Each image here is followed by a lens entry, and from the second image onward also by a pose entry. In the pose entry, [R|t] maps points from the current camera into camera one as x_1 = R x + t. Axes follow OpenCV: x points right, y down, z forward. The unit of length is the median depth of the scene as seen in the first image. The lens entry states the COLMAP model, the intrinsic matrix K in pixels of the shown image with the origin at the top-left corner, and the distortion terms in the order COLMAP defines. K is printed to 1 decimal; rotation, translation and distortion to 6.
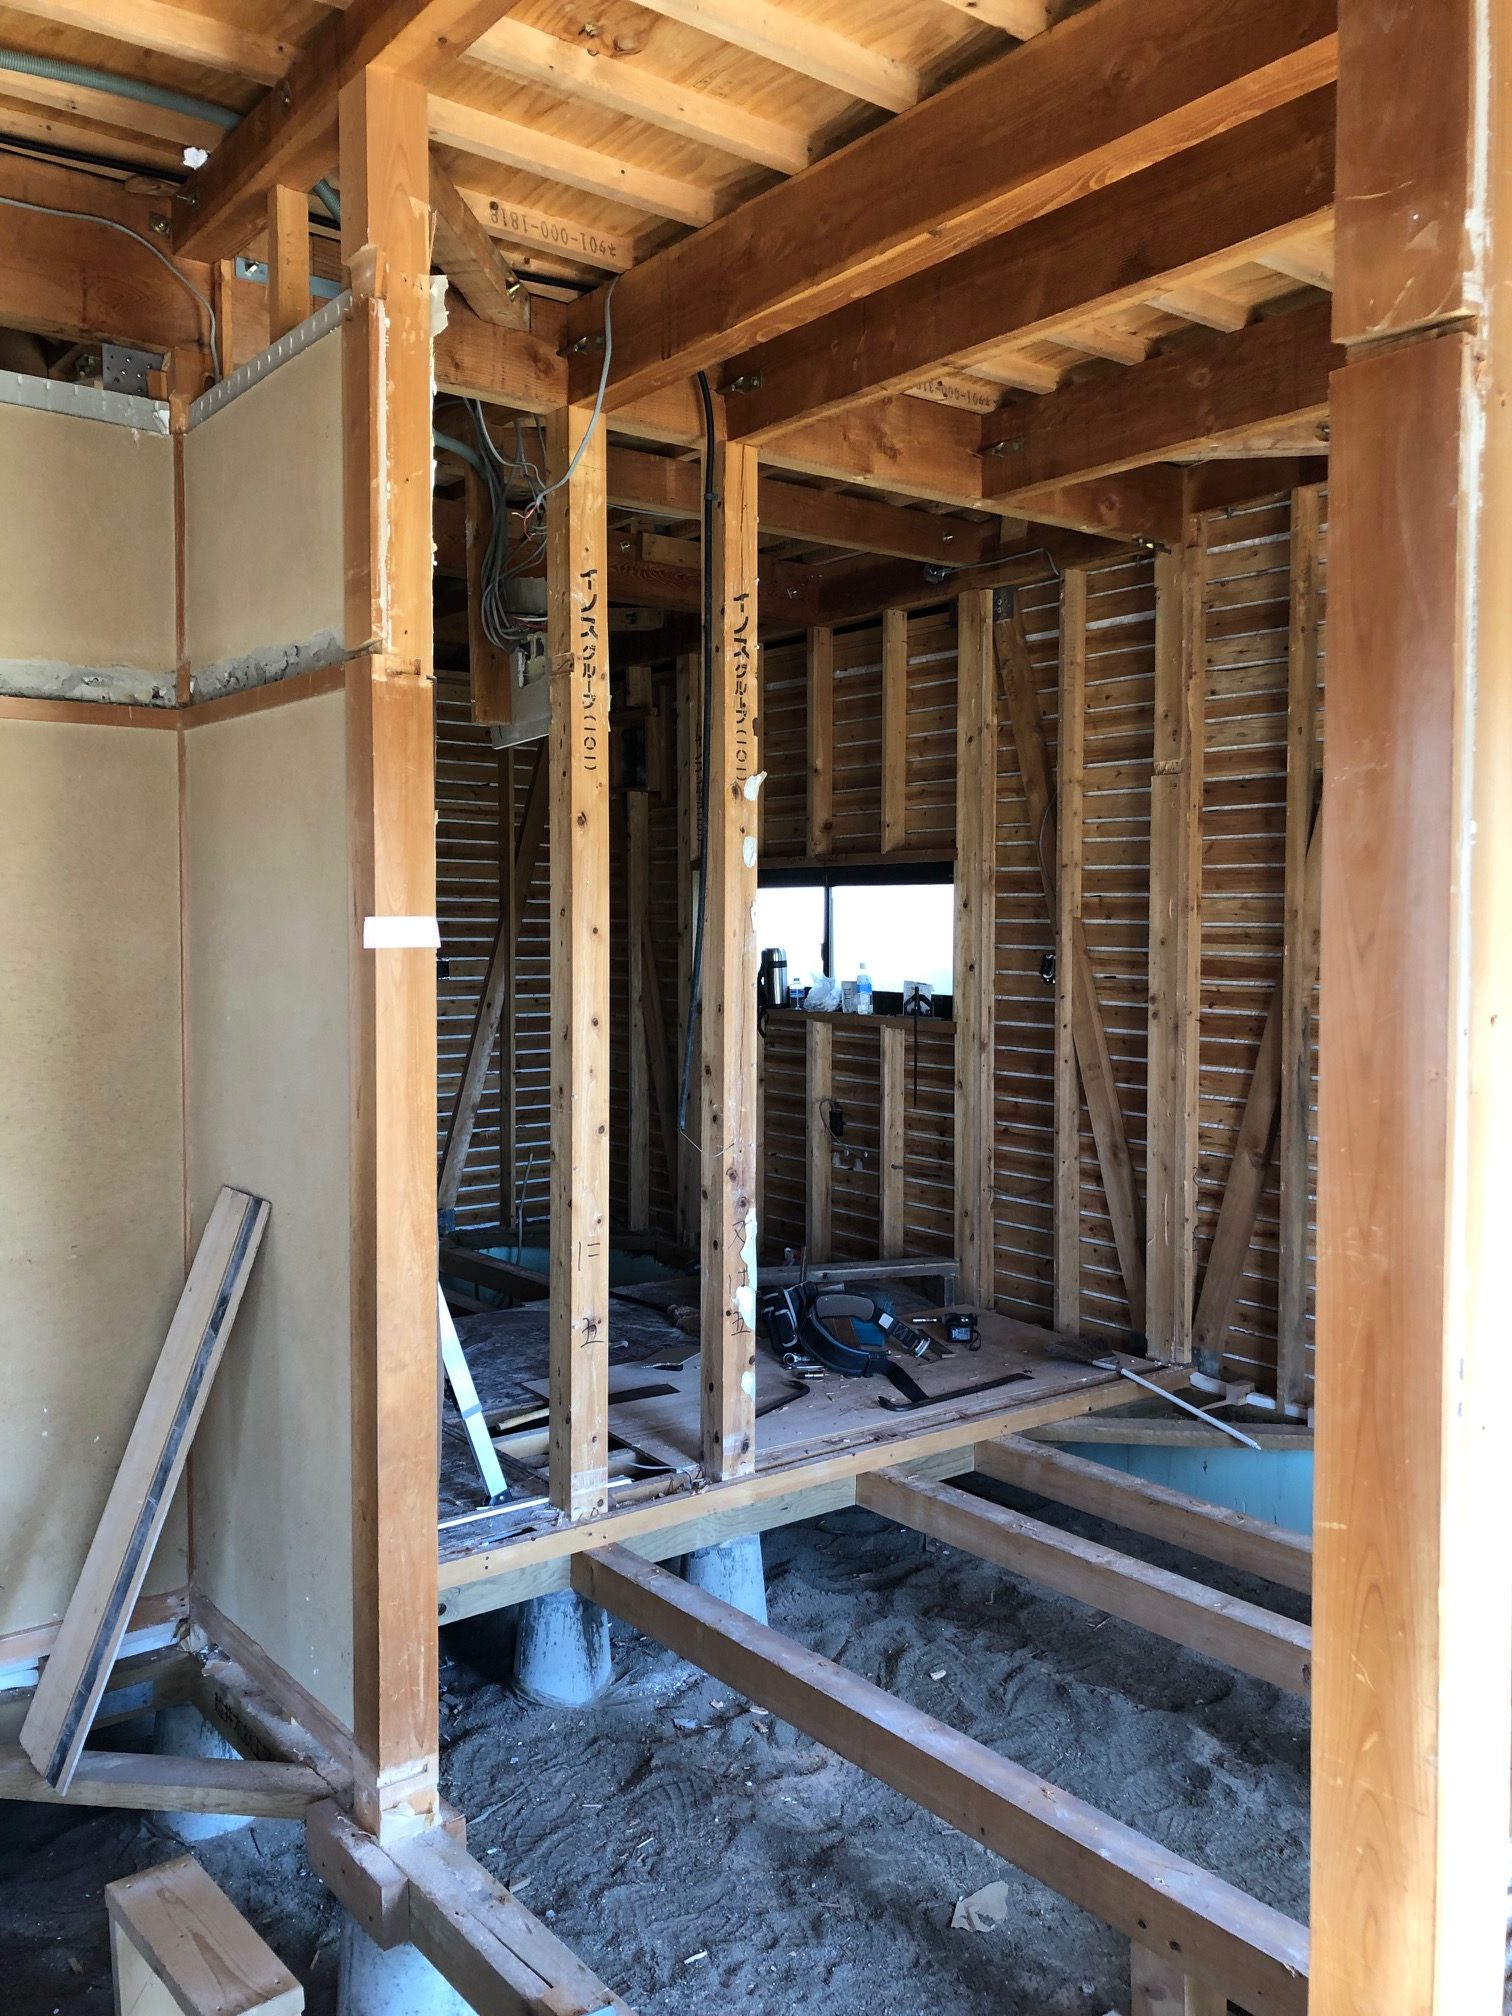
lens RADIAL K [[1635.8, 0, 761.7], [0, 1635.8, 985.7], [0, 0, 1]] dist [0.108220, -0.204421]
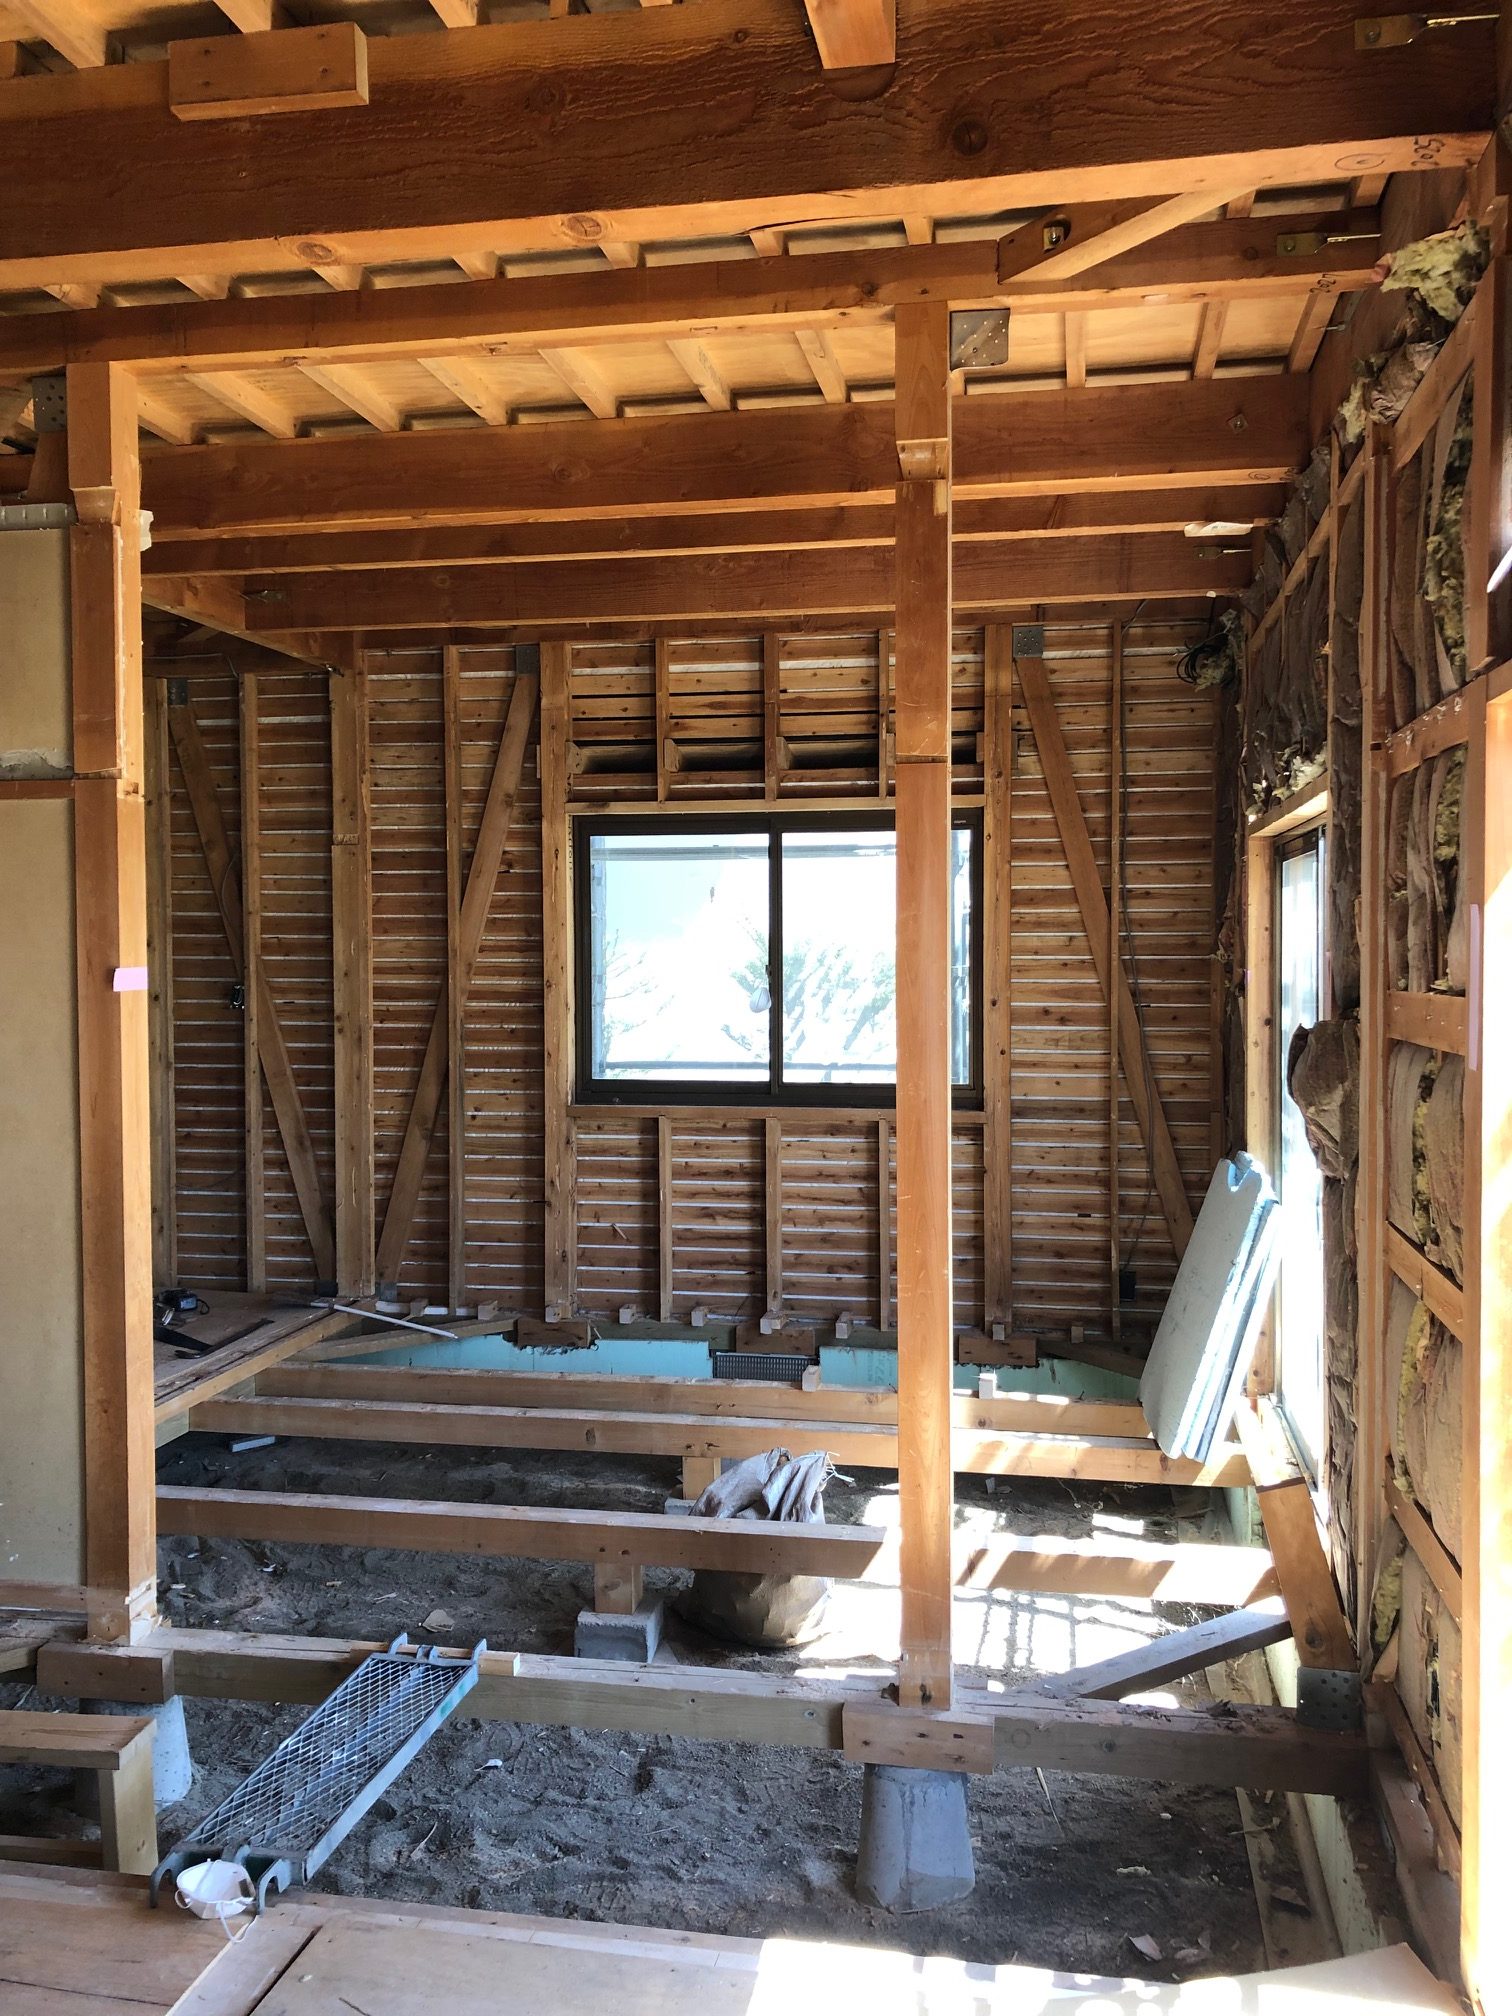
lens RADIAL K [[1628.4, 0, 760.6], [0, 1628.4, 998.2], [0, 0, 1]] dist [0.016911, -0.000933]
pose [[0.758011, -0.028132, 0.651635, -0.345305], [0.032874, 0.999447, 0.004907, -0.002954], [-0.651413, 0.017703, 0.758517, -0.184912]]
